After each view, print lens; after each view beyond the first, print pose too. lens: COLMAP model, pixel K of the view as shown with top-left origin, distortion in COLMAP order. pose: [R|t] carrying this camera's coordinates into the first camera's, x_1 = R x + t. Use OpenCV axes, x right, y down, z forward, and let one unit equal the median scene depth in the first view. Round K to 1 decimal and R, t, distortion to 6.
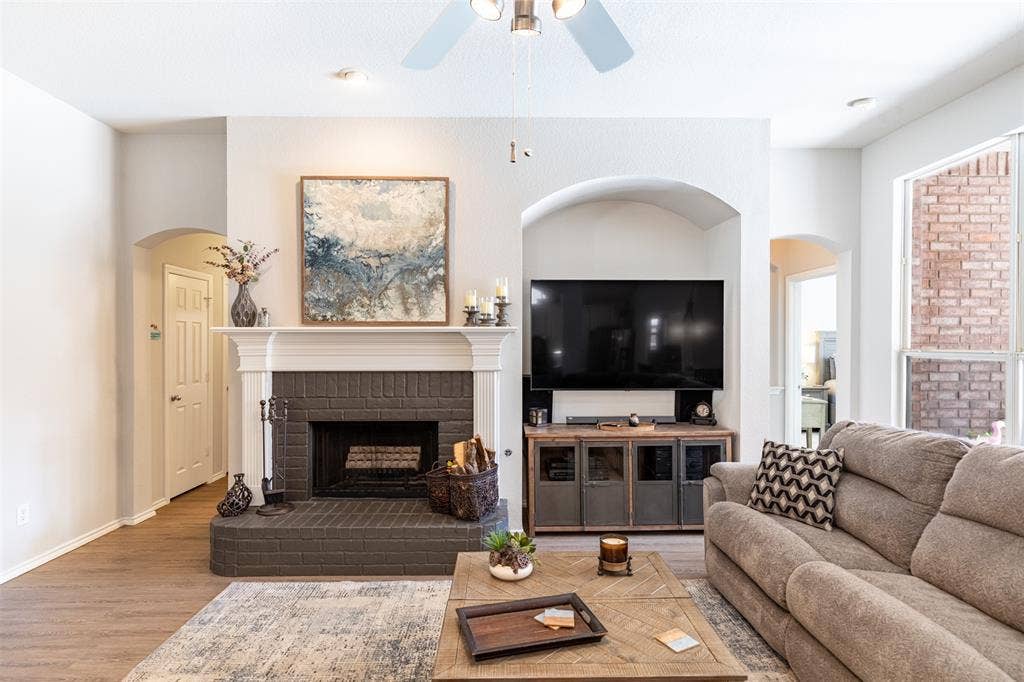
lens RADIAL K [[461.7, 0, 512.0], [0, 461.7, 341.0], [0, 0, 1]] dist [0.008625, -0.000041]
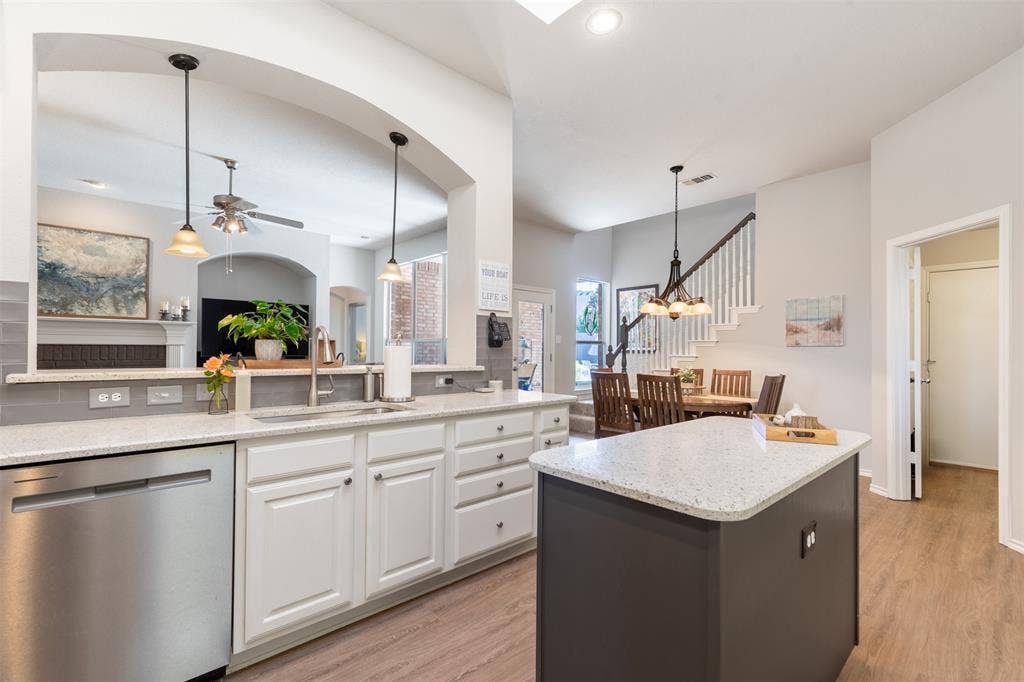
lens RADIAL K [[461.7, 0, 512.0], [0, 461.7, 341.0], [0, 0, 1]] dist [0.008625, -0.000041]
pose [[0.743476, 0.016973, 0.668548, -0.290540], [-0.001106, 0.999708, -0.024150, 0.090337], [-0.668762, 0.017215, 0.743277, -1.291426]]
